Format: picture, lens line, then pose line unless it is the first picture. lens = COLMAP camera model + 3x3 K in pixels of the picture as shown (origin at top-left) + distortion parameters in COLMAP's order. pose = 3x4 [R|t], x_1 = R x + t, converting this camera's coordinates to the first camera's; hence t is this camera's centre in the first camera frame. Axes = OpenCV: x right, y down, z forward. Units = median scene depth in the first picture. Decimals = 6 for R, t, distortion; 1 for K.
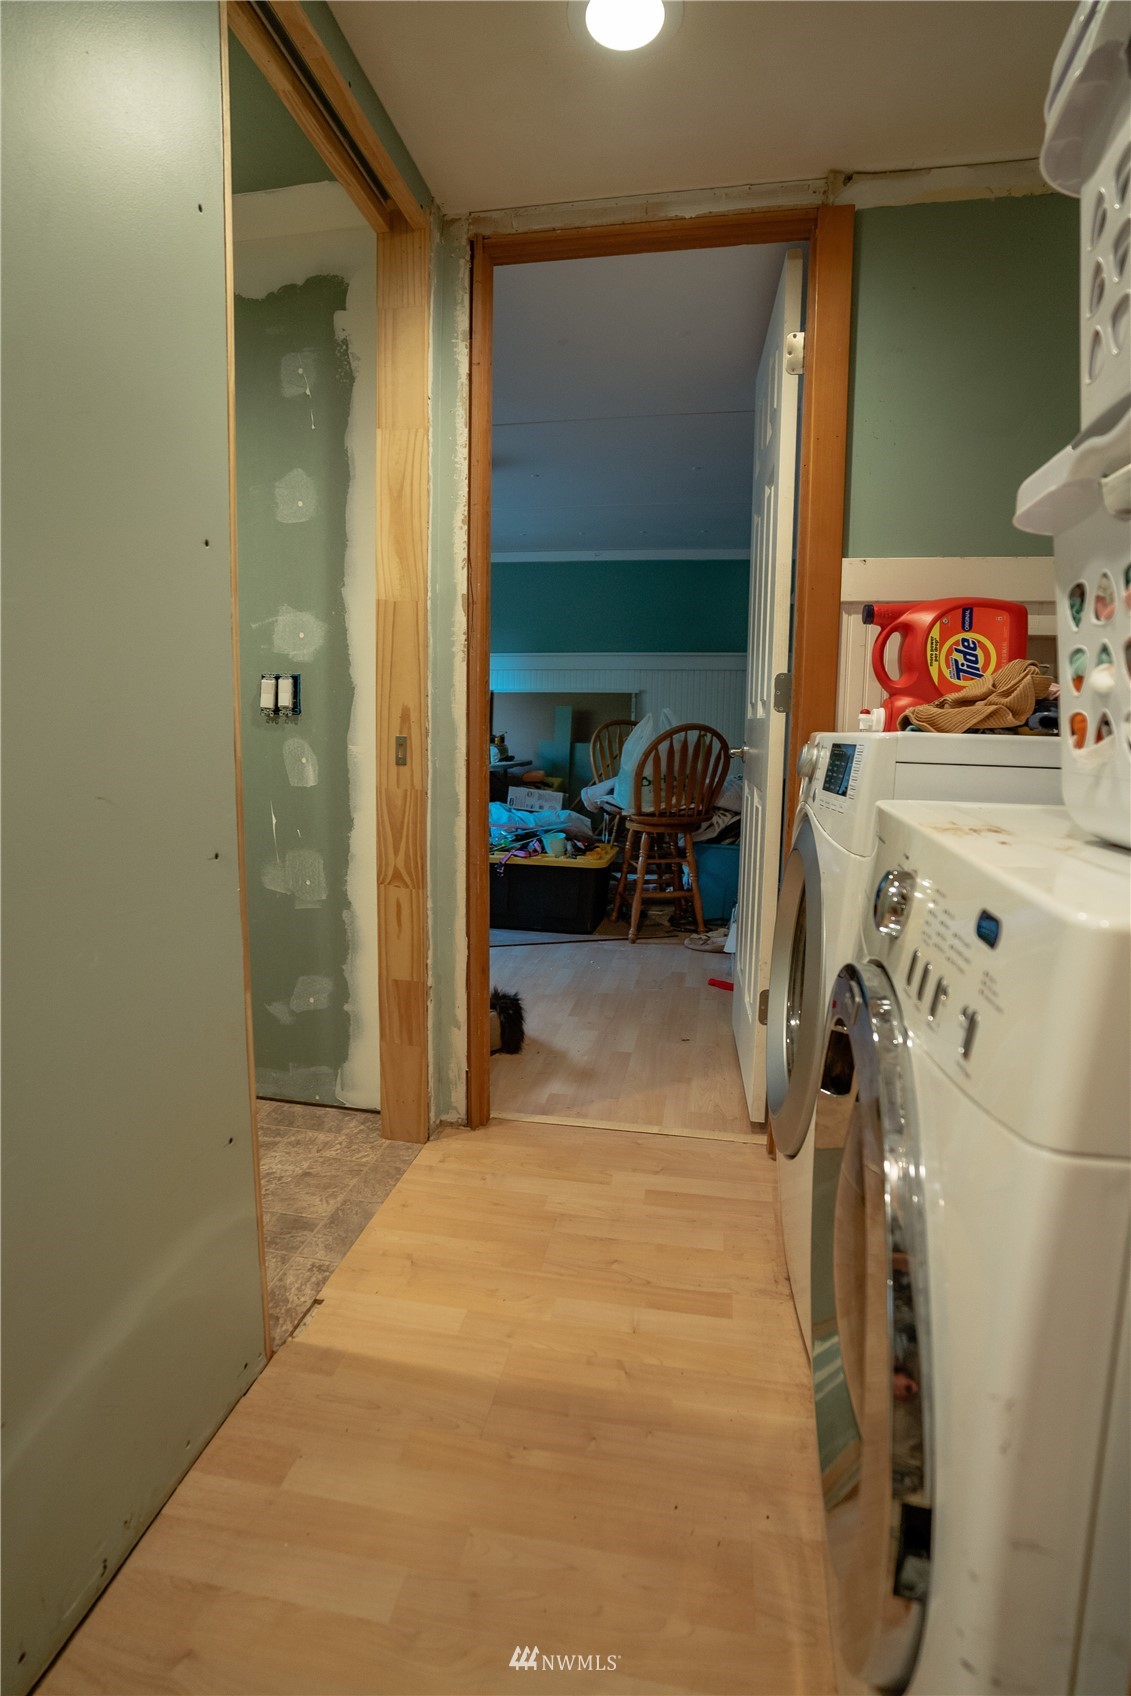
lens RADIAL K [[822.3, 0, 565.7], [0, 822.3, 848.9], [0, 0, 1]] dist [-0.078279, 0.033477]
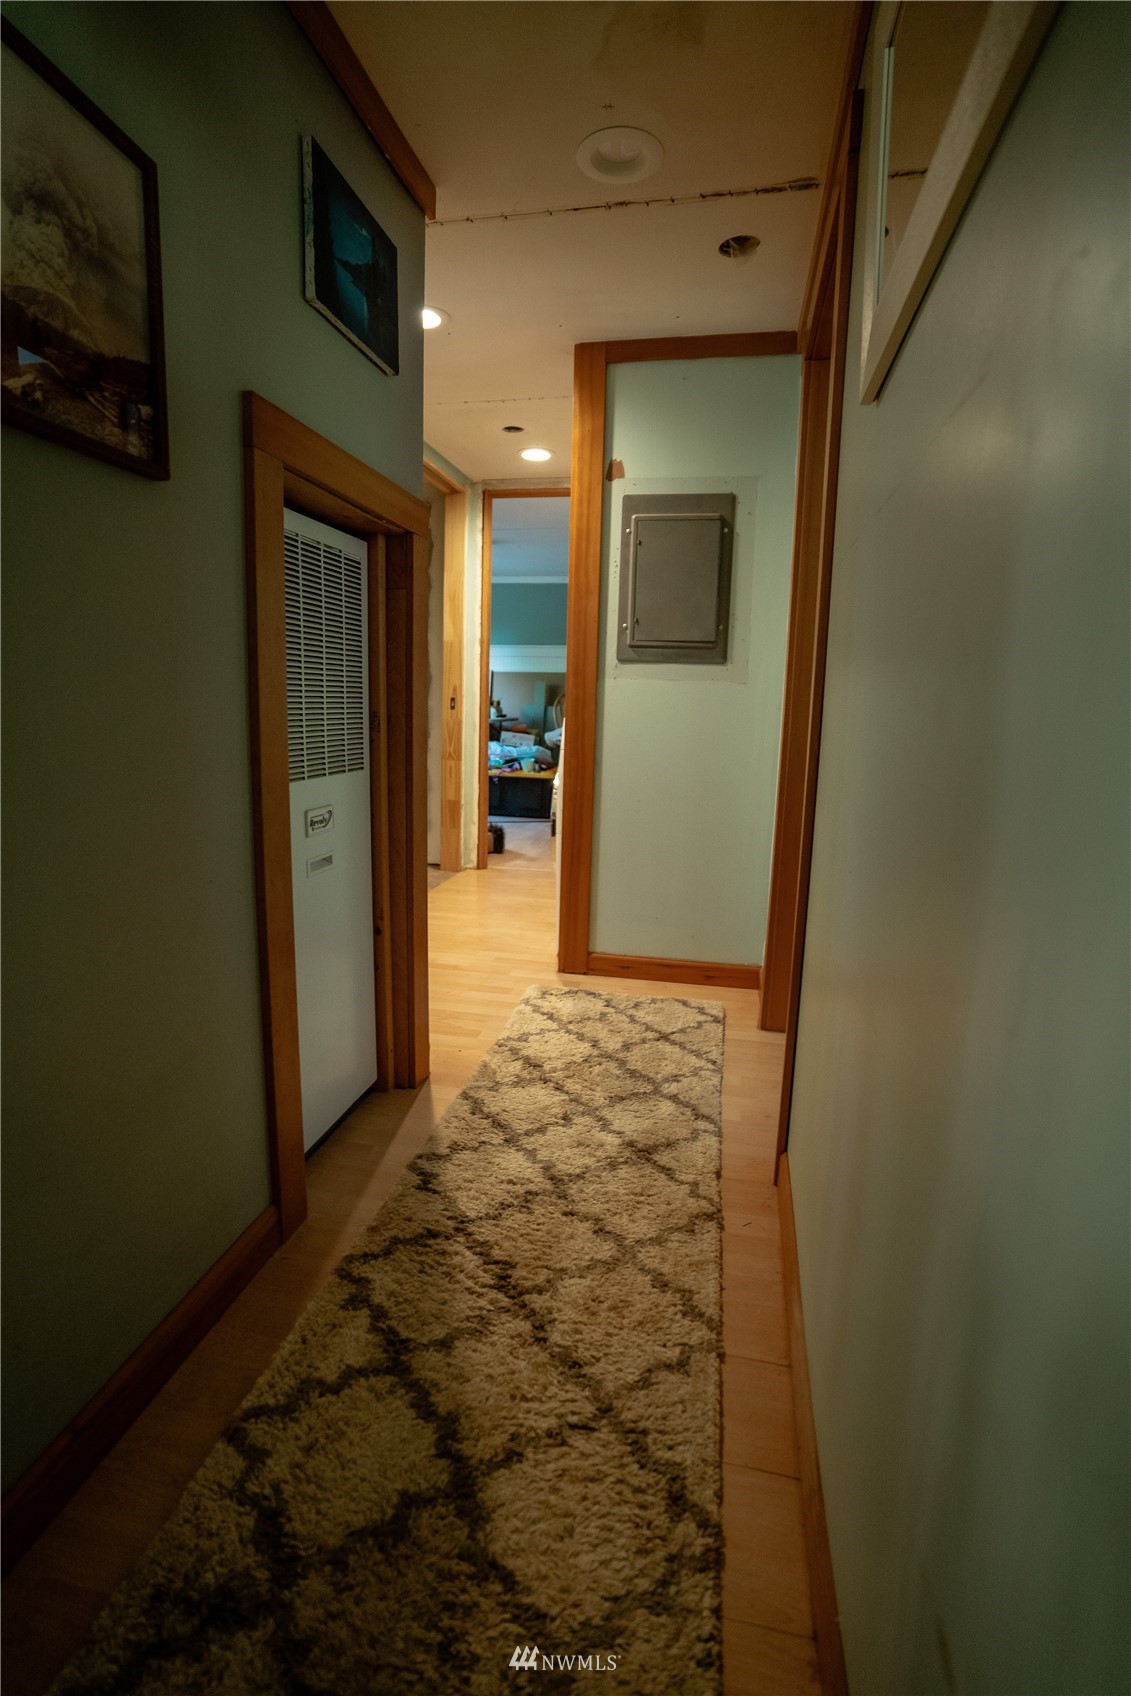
lens RADIAL K [[822.3, 0, 562.0], [0, 822.3, 842.3], [0, 0, 1]] dist [-0.078279, 0.033477]
pose [[0.999909, 0.012664, -0.004706, 0.062642], [-0.012528, 0.999527, 0.028080, 0.099047], [0.005059, -0.028019, 0.999595, -0.646299]]
